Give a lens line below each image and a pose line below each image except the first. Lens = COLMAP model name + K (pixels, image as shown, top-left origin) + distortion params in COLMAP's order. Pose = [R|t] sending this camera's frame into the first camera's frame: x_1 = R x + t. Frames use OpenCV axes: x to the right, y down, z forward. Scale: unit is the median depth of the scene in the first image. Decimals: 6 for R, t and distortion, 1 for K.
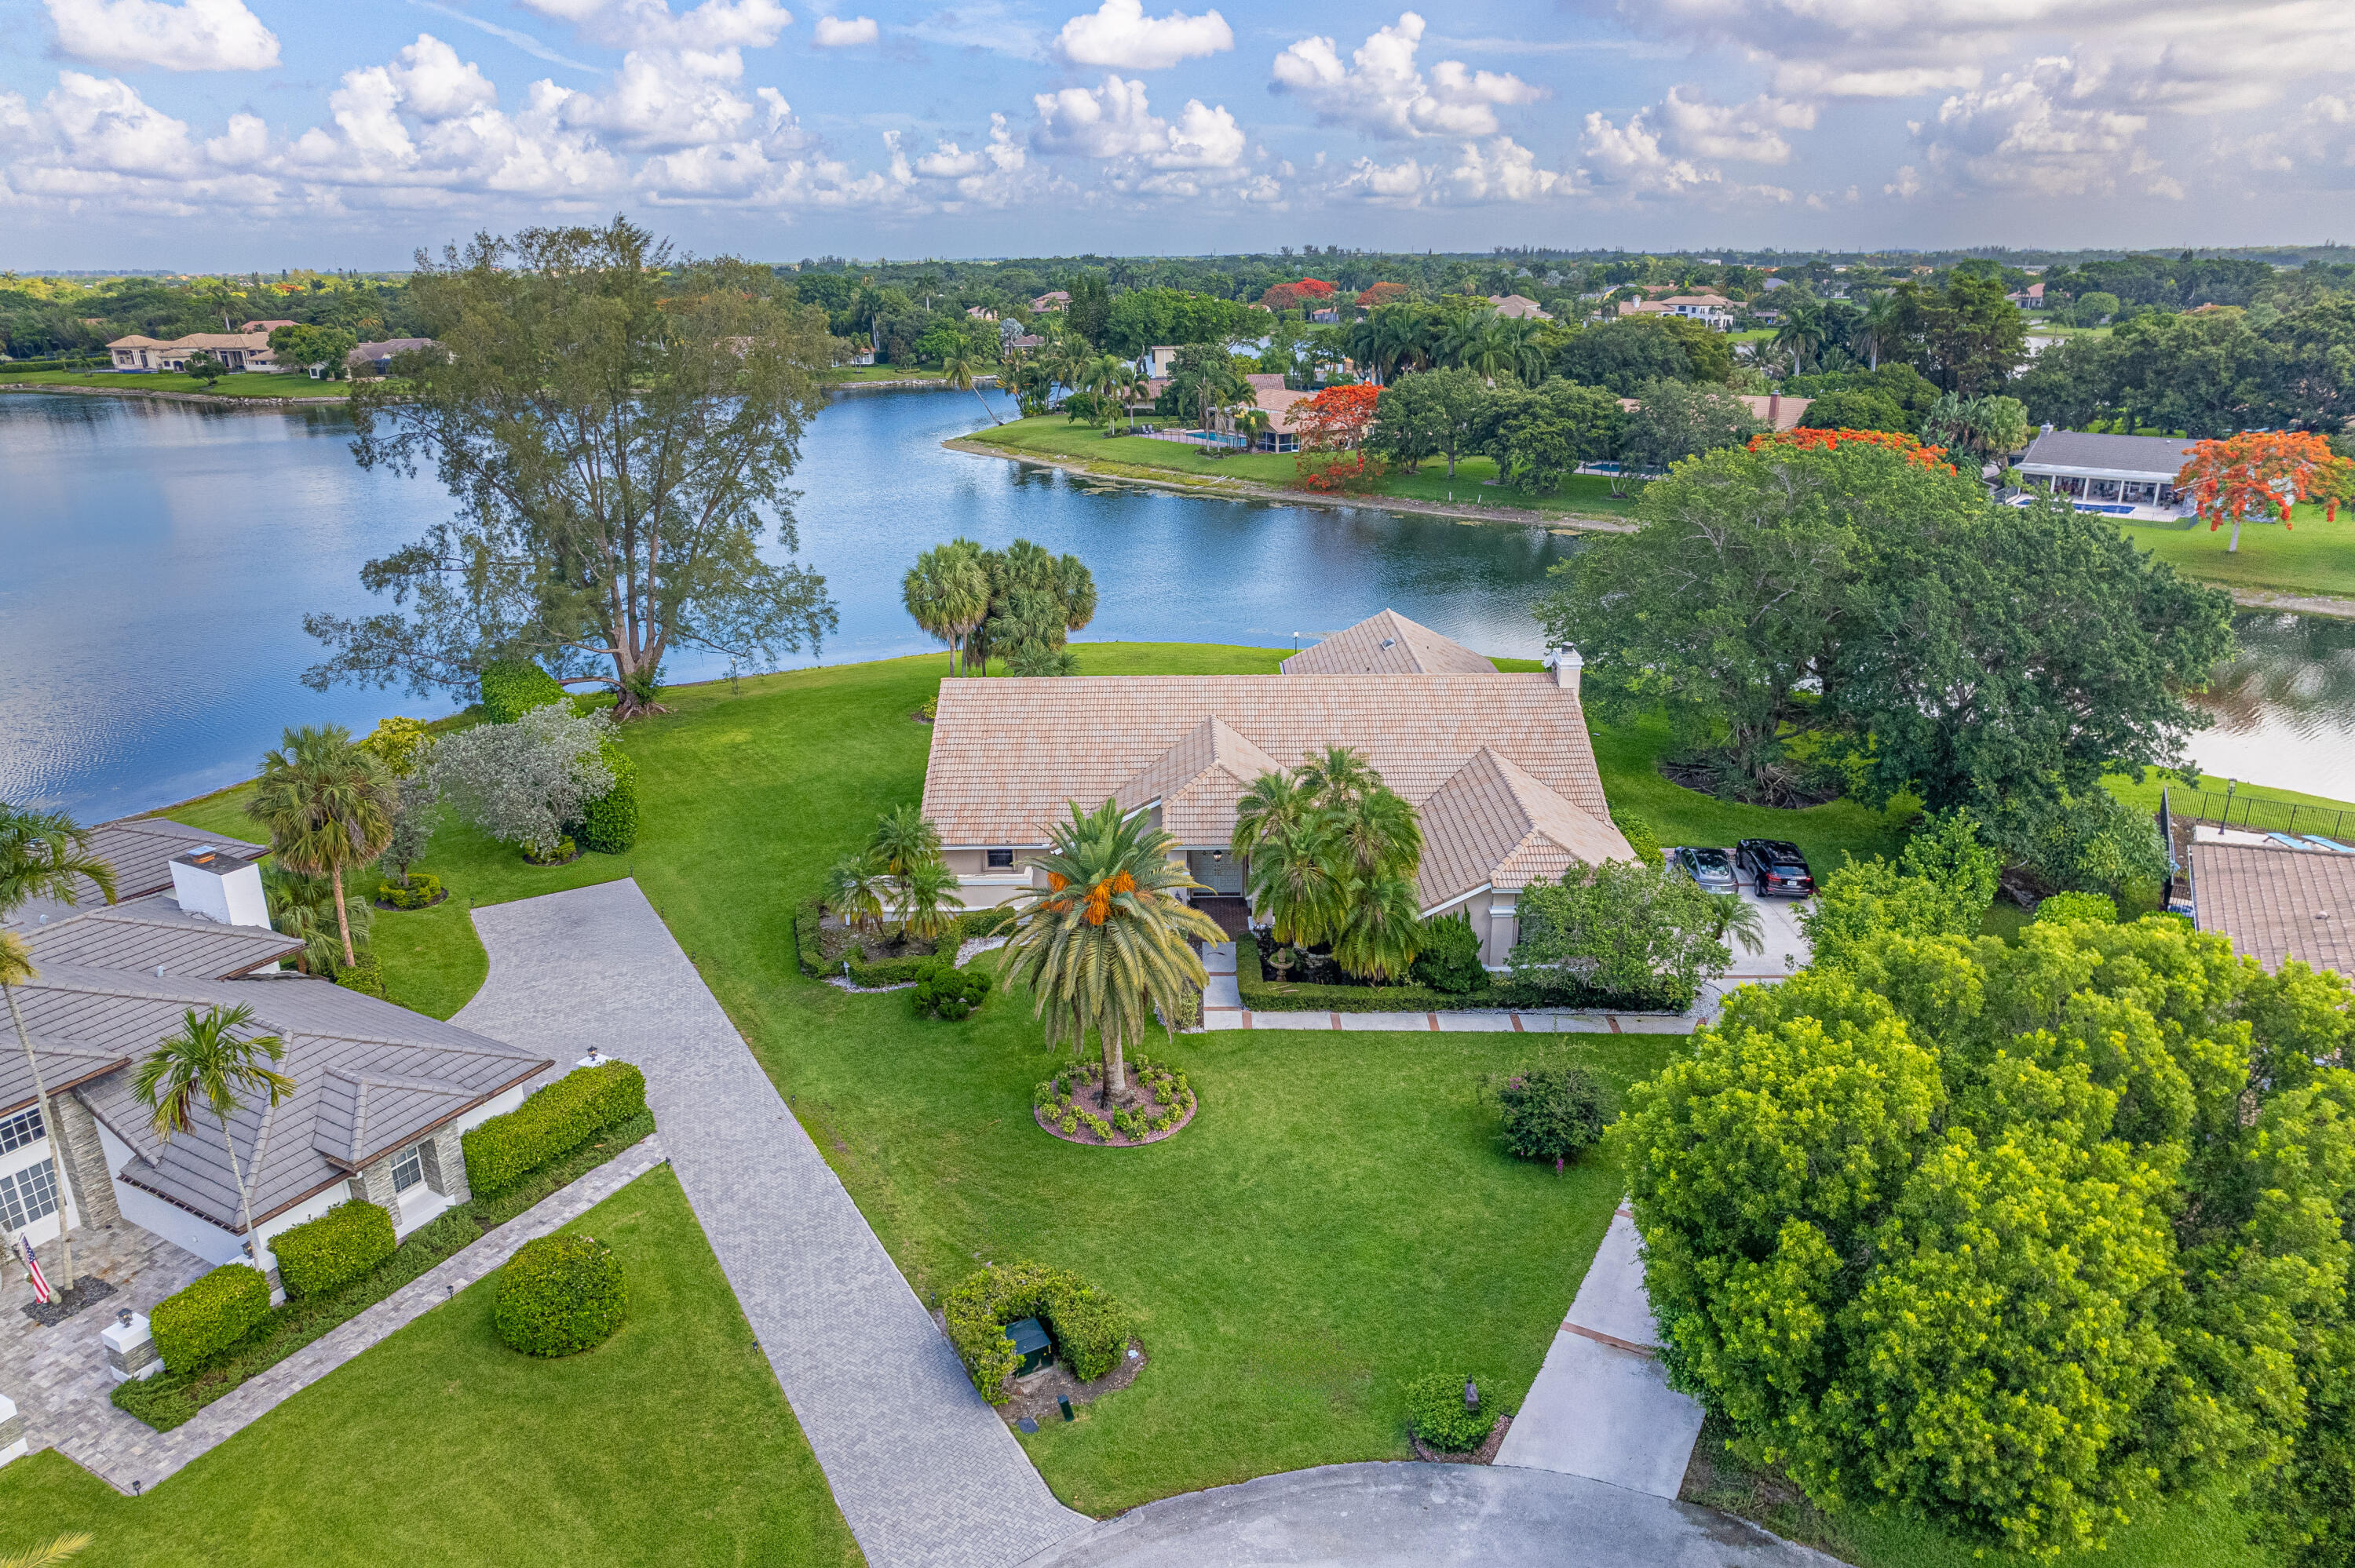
lens RADIAL K [[1549.1, 0, 1177.5], [0, 1549.1, 784.0], [0, 0, 1]] dist [-0.059148, 0.033597]
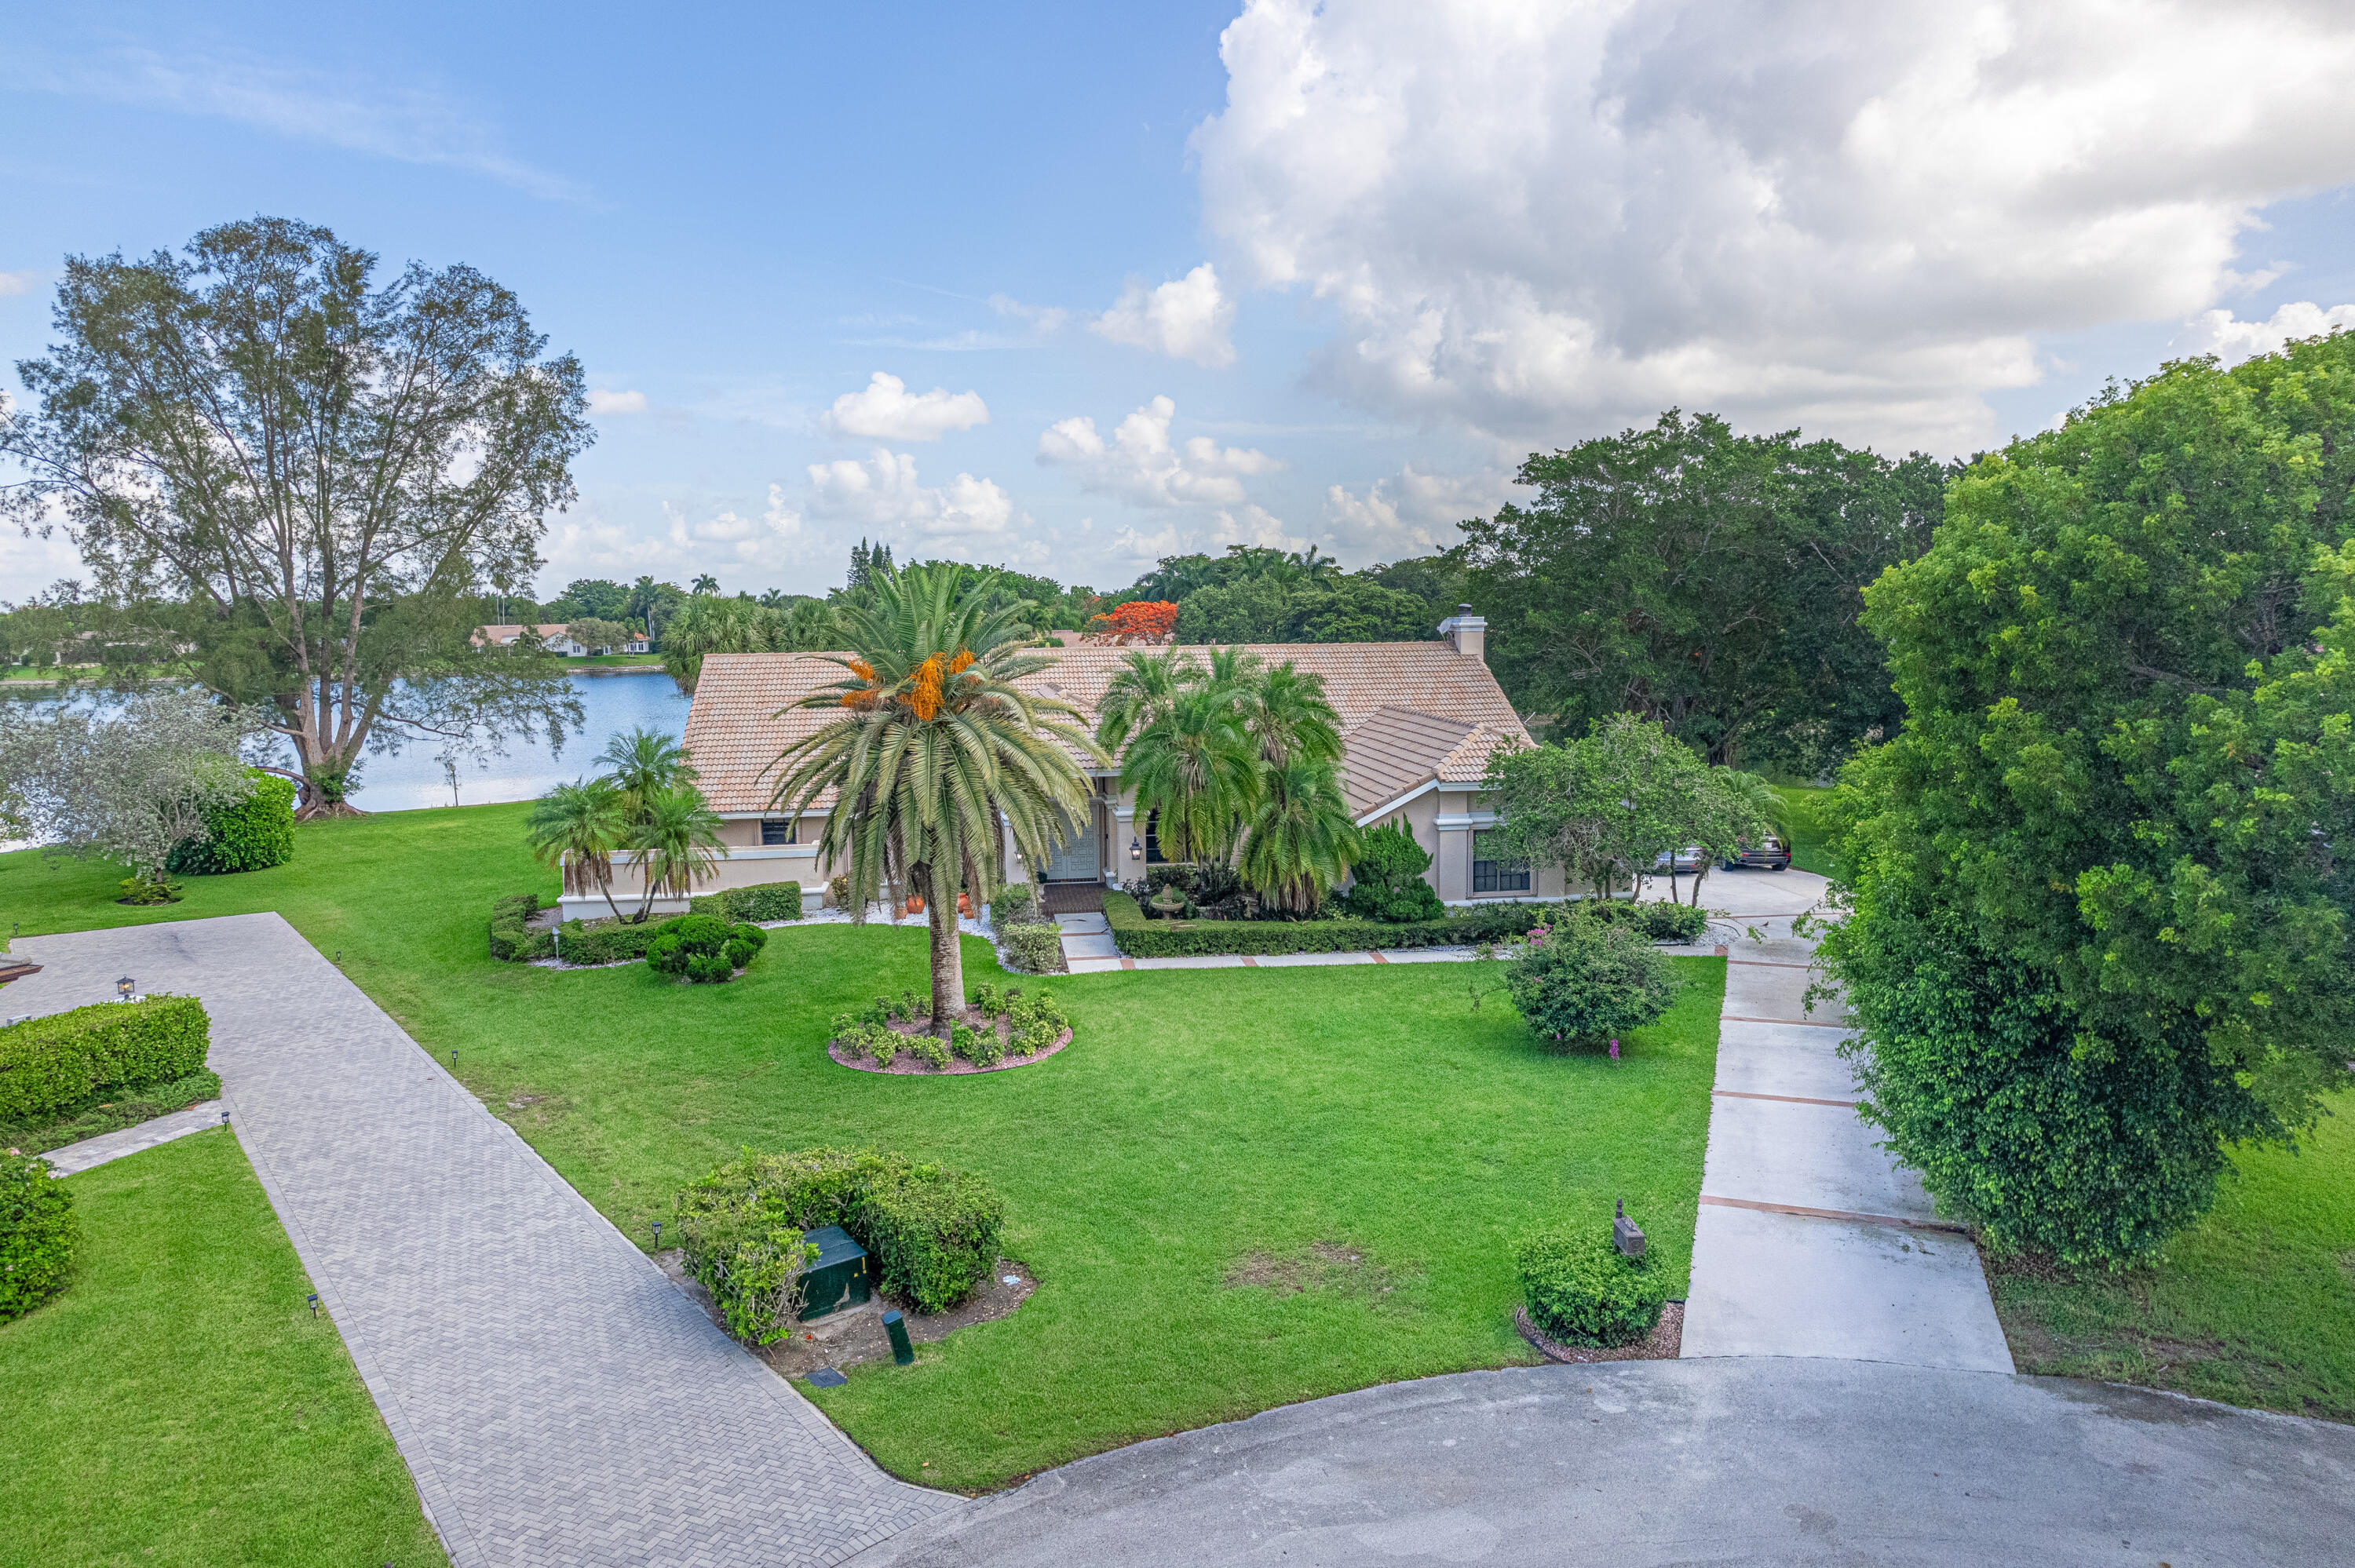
lens RADIAL K [[1539.6, 0, 1177.5], [0, 1539.6, 784.0], [0, 0, 1]] dist [-0.088363, 0.091391]
pose [[0.989662, -0.017332, 0.142371, -0.039302], [0.048315, 0.974939, -0.217163, 0.274398], [-0.135040, 0.221796, 0.965697, 0.347630]]
